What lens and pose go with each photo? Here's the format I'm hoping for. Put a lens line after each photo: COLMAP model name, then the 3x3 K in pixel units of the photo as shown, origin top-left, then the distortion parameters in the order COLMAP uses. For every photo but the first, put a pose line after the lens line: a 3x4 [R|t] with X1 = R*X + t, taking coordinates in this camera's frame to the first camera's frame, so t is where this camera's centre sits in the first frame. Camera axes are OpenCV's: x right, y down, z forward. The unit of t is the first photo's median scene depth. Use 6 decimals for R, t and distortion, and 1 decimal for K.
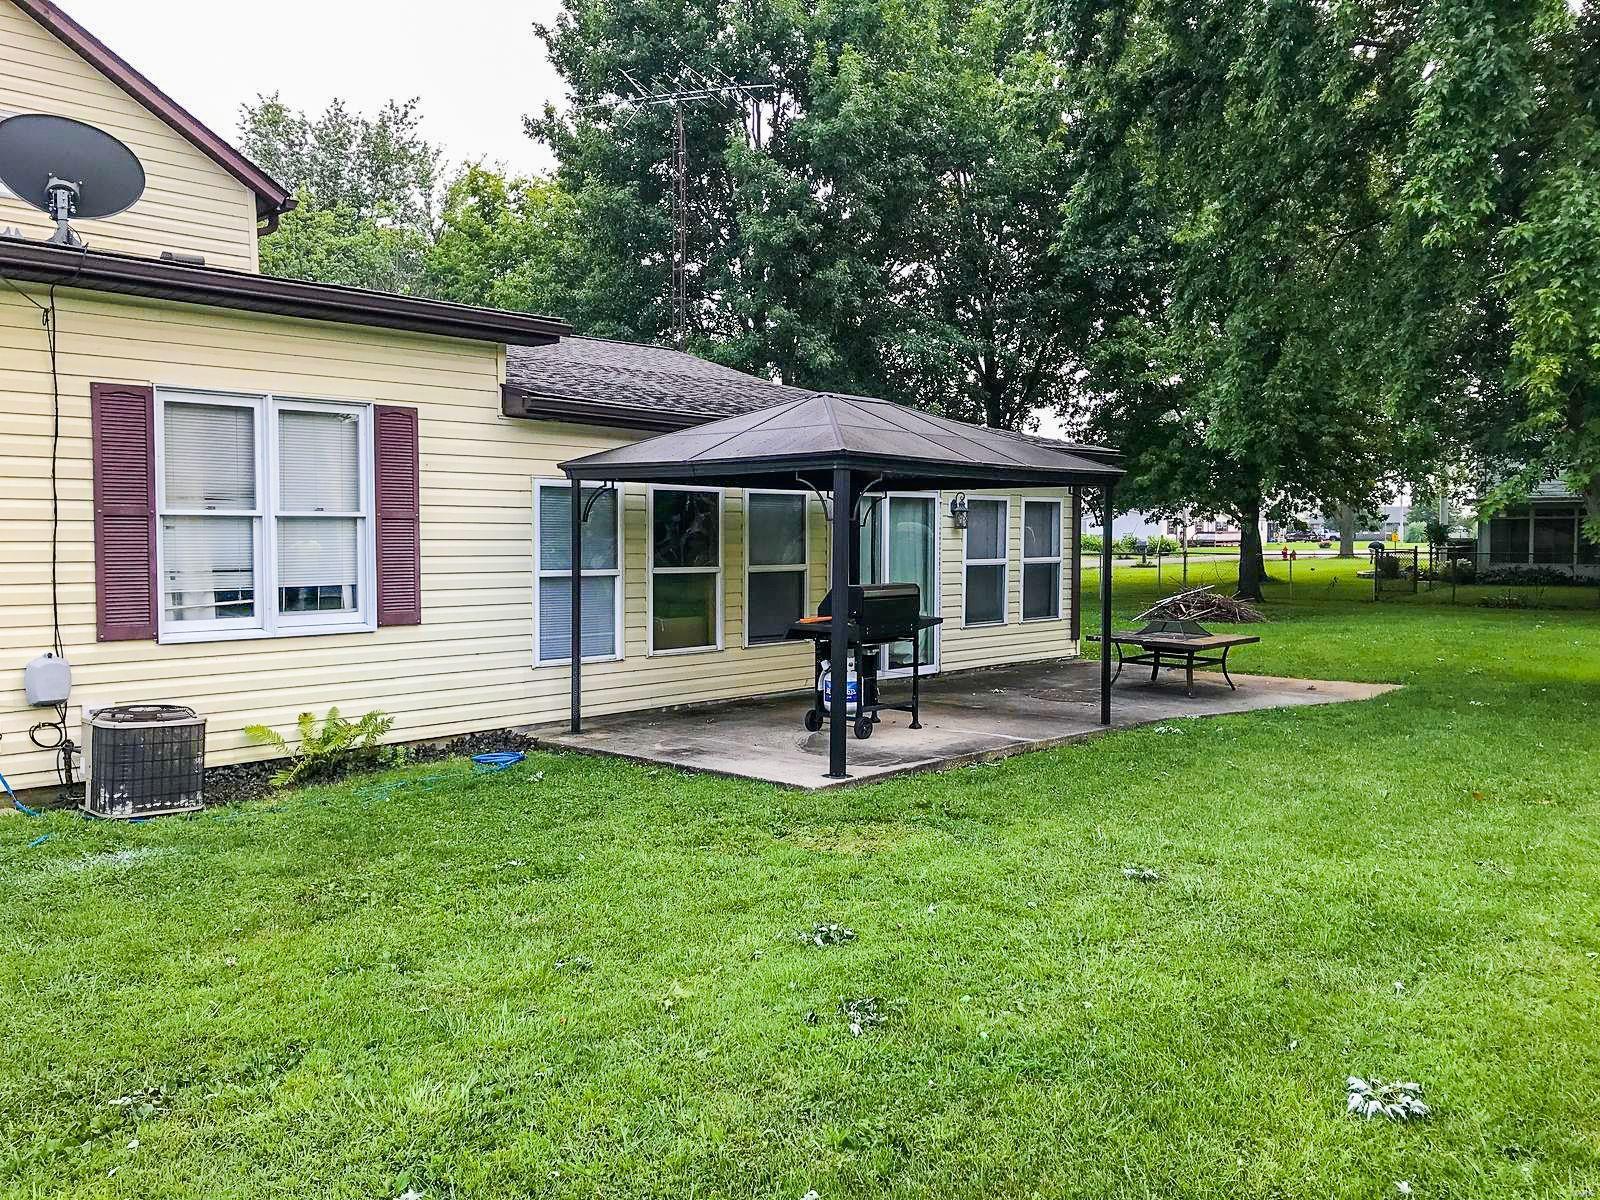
lens RADIAL K [[1369.3, 0, 800.0], [0, 1369.3, 600.0], [0, 0, 1]] dist [-0.001565, -0.009666]
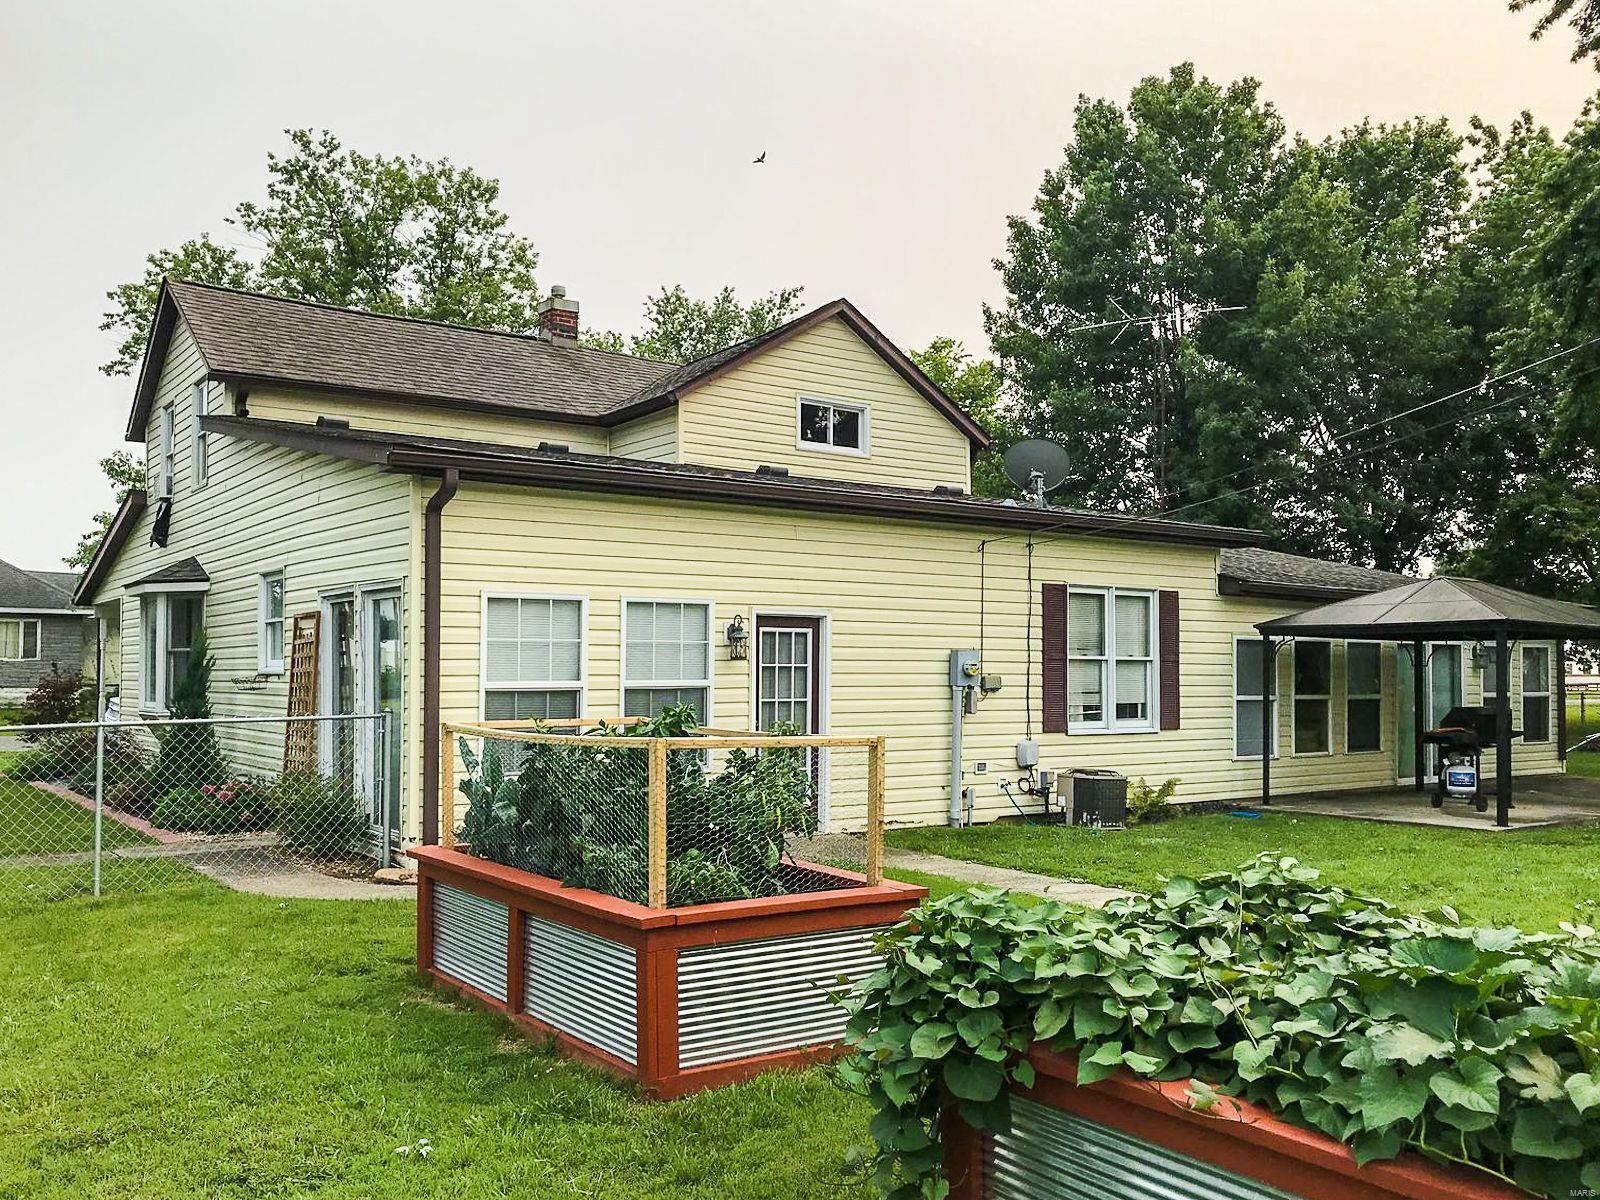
lens RADIAL K [[1369.3, 0, 800.0], [0, 1369.3, 600.0], [0, 0, 1]] dist [-0.001565, -0.009666]
pose [[0.976709, -0.009681, -0.214352, -0.344913], [-0.012499, 0.994718, -0.101880, 0.034060], [0.214206, 0.102186, 0.971429, -0.592086]]
